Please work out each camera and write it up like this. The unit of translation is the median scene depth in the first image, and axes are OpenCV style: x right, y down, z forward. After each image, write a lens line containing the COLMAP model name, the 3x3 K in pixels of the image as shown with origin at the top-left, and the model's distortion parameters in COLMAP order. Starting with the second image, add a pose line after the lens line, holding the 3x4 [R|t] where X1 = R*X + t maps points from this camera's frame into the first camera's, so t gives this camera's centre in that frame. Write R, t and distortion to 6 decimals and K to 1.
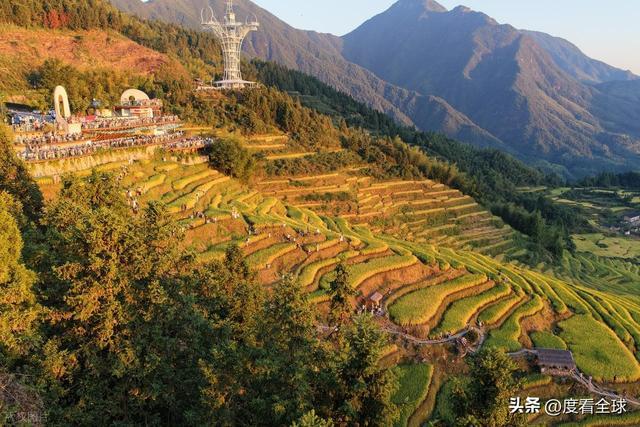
lens RADIAL K [[533.1, 0, 322.5], [0, 533.1, 213.9], [0, 0, 1]] dist [-0.016848, 0.042400]
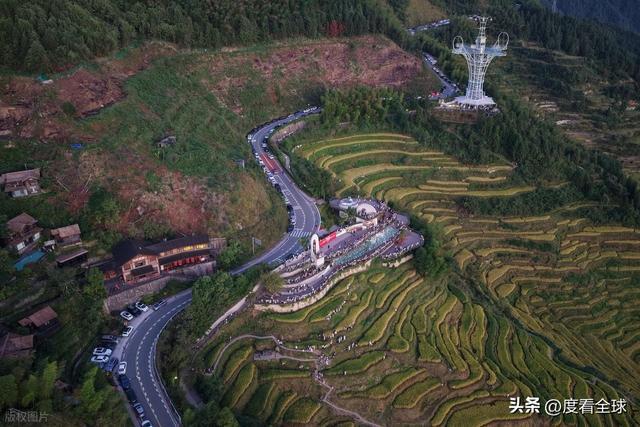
lens RADIAL K [[533.1, 0, 322.5], [0, 533.1, 213.9], [0, 0, 1]] dist [-0.016848, 0.042400]
pose [[0.881578, 0.212098, -0.421704, 0.076704], [-0.104543, 0.958912, 0.263740, -0.317079], [0.460316, -0.188422, 0.867529, -0.148351]]
